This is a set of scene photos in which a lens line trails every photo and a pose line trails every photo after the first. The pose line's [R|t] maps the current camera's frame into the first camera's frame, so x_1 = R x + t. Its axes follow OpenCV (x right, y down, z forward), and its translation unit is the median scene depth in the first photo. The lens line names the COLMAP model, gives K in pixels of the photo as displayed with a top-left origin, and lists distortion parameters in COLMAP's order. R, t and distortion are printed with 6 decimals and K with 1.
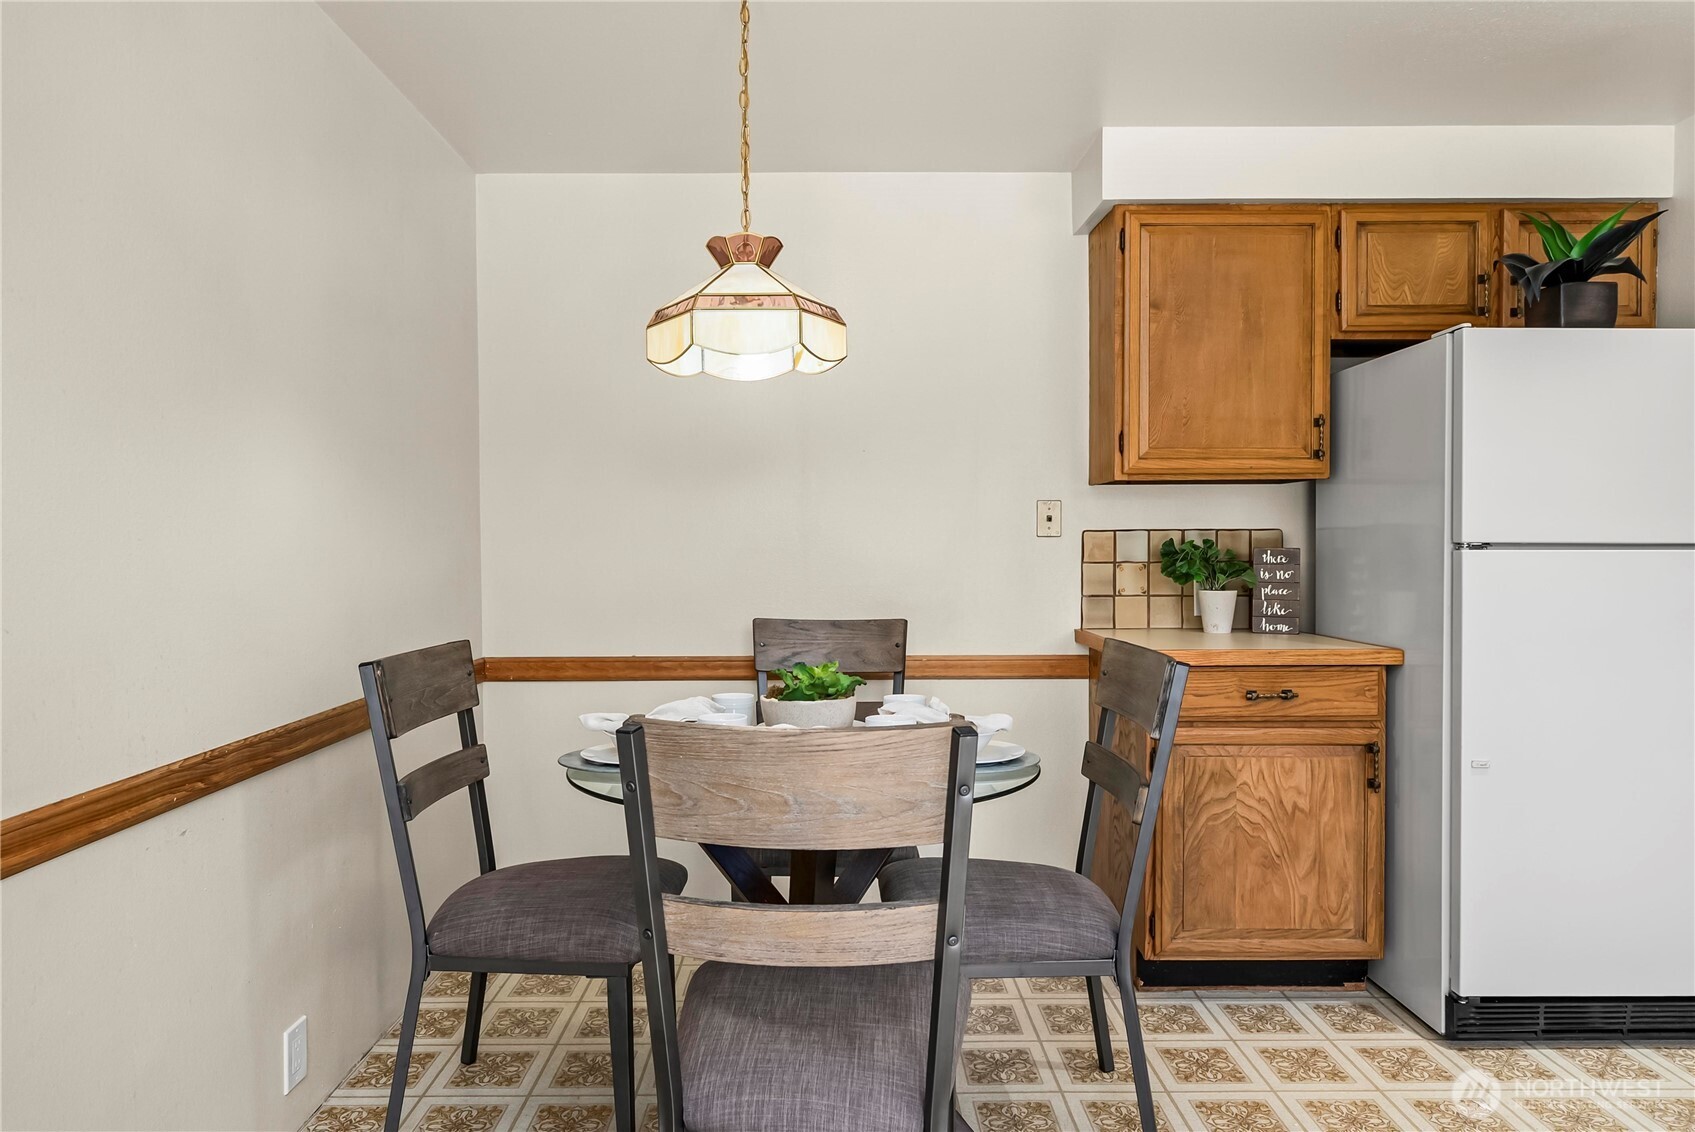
lens RADIAL K [[1039.8, 0, 844.7], [0, 1039.8, 561.6], [0, 0, 1]] dist [0.000441, 0.003825]
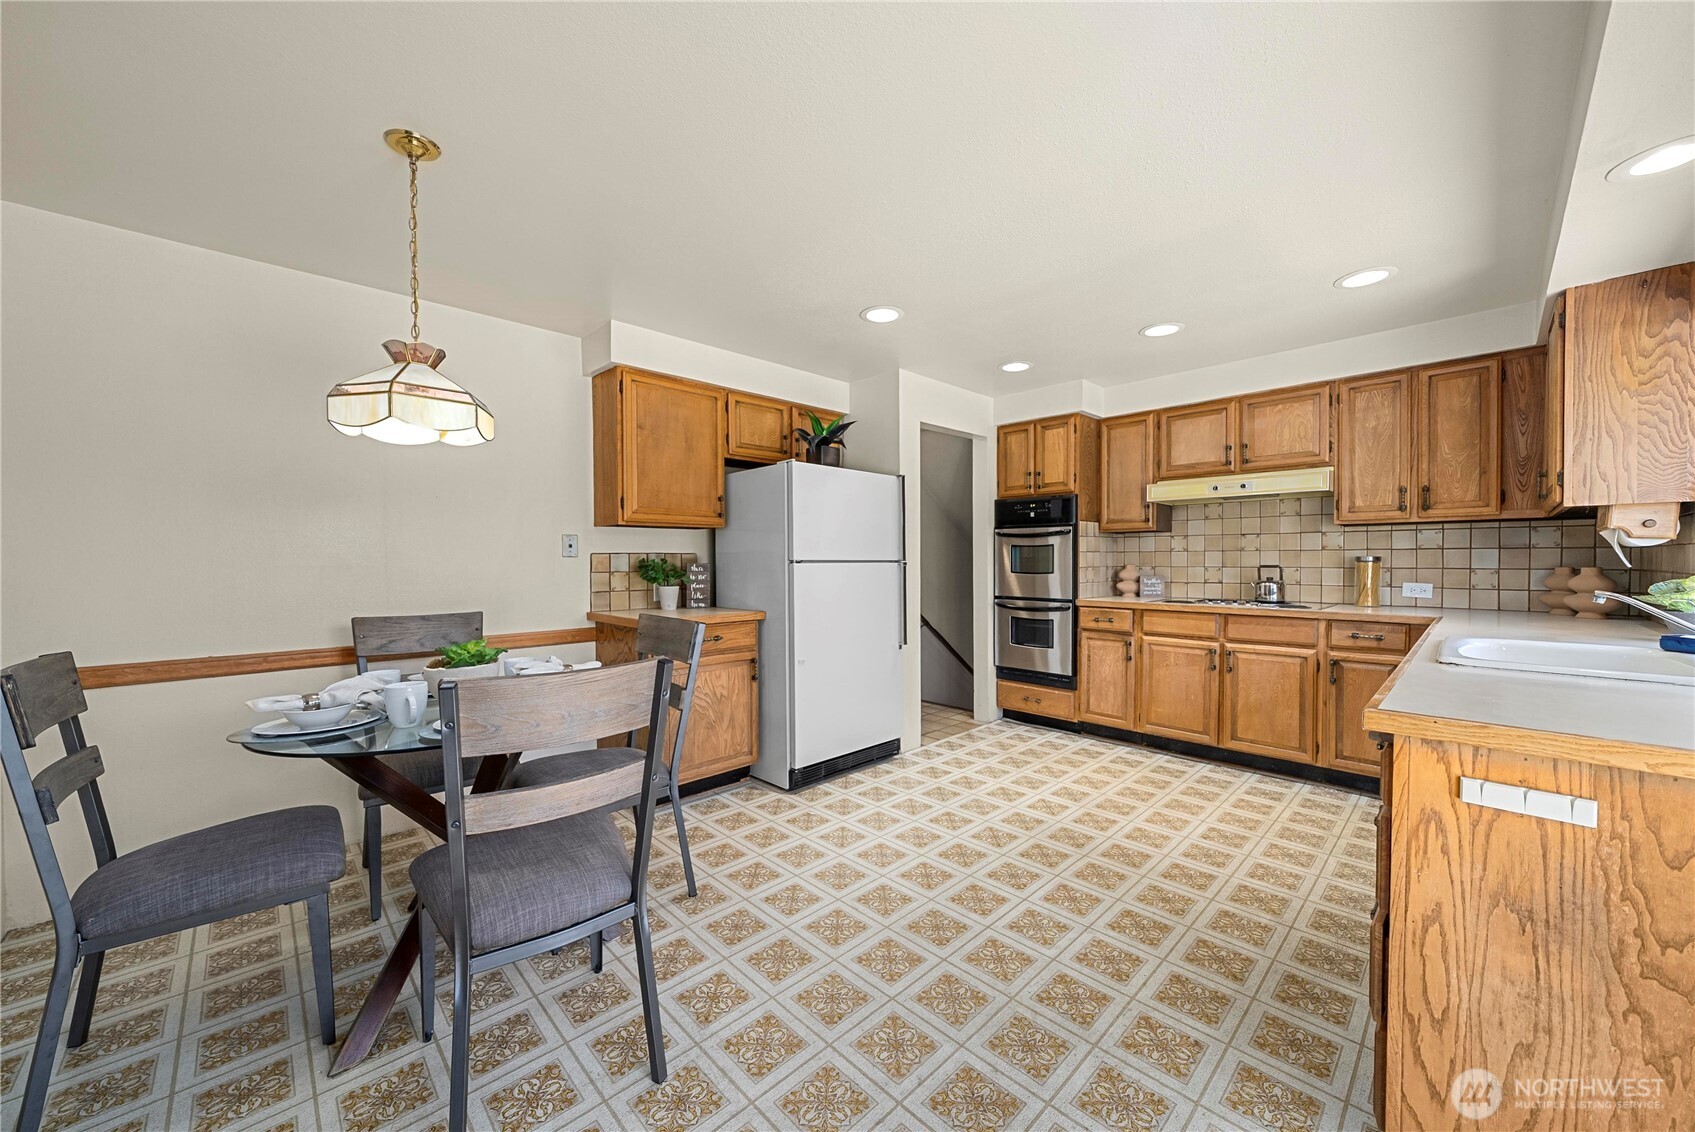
lens RADIAL K [[617.9, 0, 850.1], [0, 617.9, 569.8], [0, 0, 1]] dist [-0.002897, -0.000115]
pose [[0.722771, -0.011187, 0.690997, -0.193387], [0.013844, 0.999903, 0.001708, 0.001253], [-0.690949, 0.008332, 0.722856, -0.011880]]
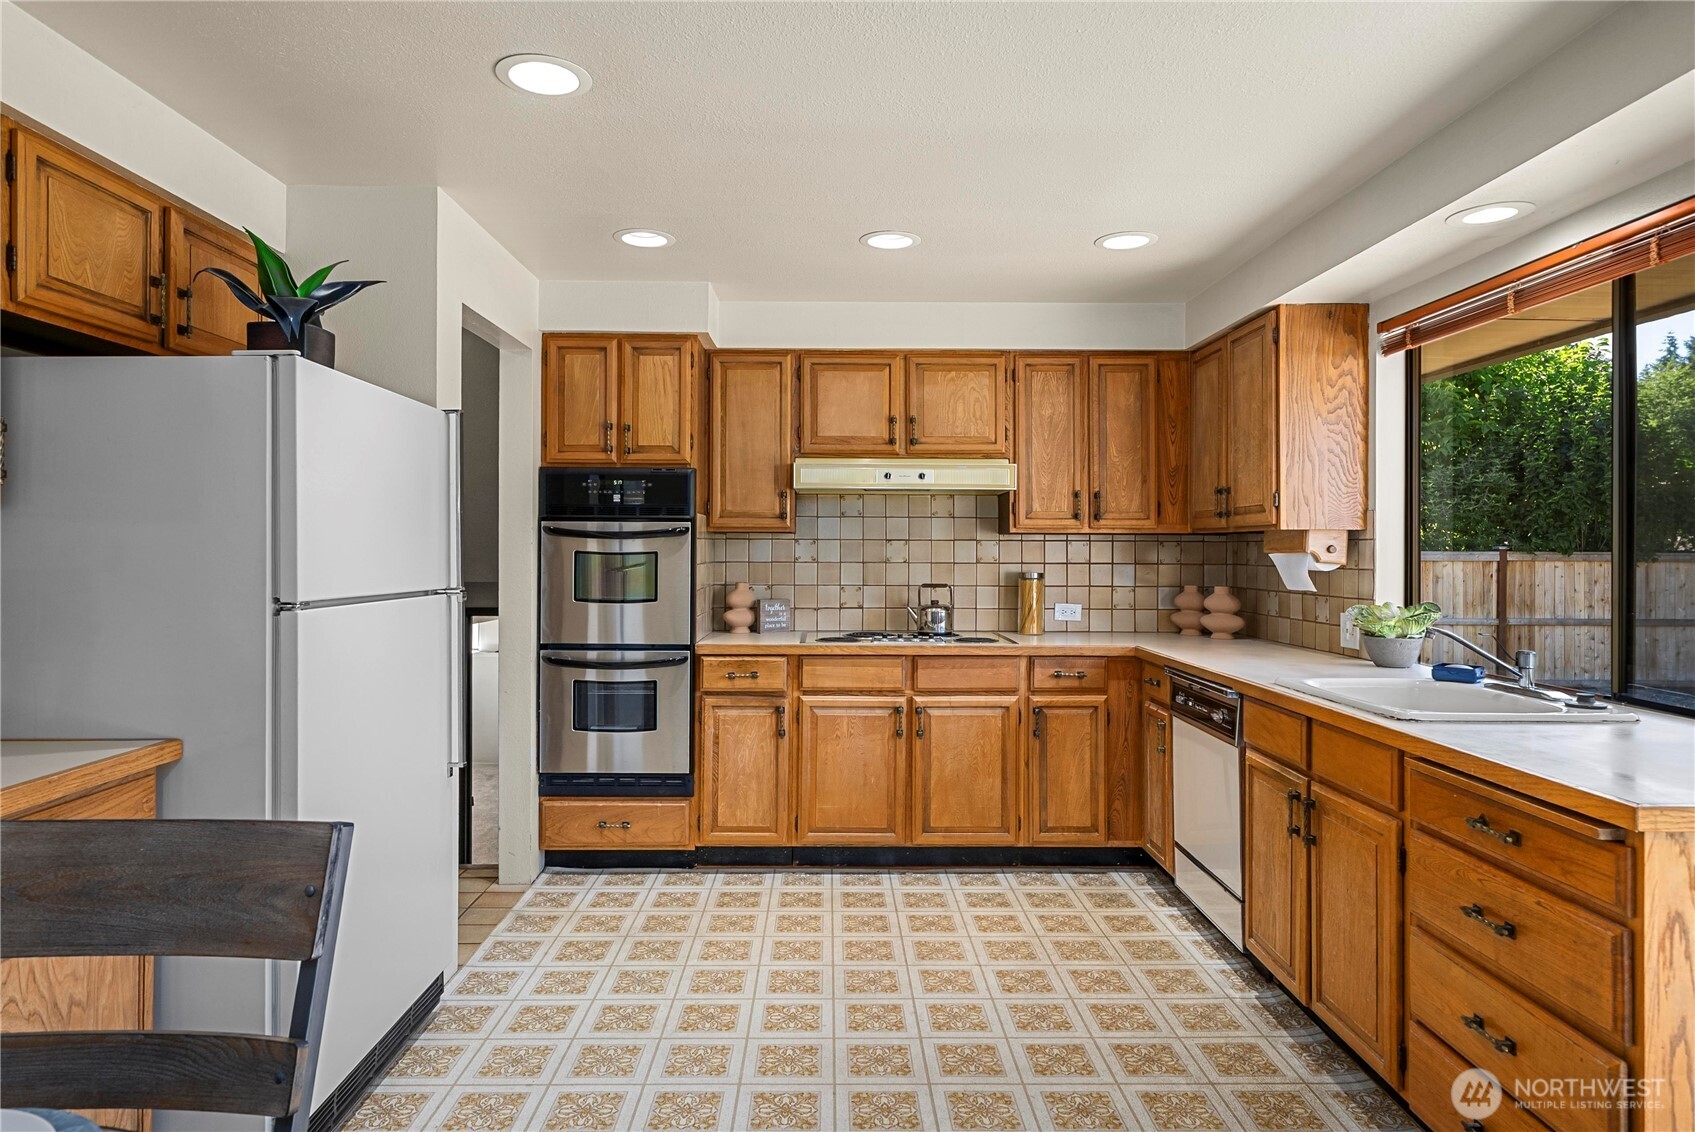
lens RADIAL K [[1001.3, 0, 831.9], [0, 1001.3, 541.8], [0, 0, 1]] dist [0.010593, -0.000746]
pose [[0.003339, 0.010422, 0.999940, -0.222488], [0.014832, 0.999835, -0.010471, -0.048765], [-0.999884, 0.014866, 0.003184, 0.500181]]
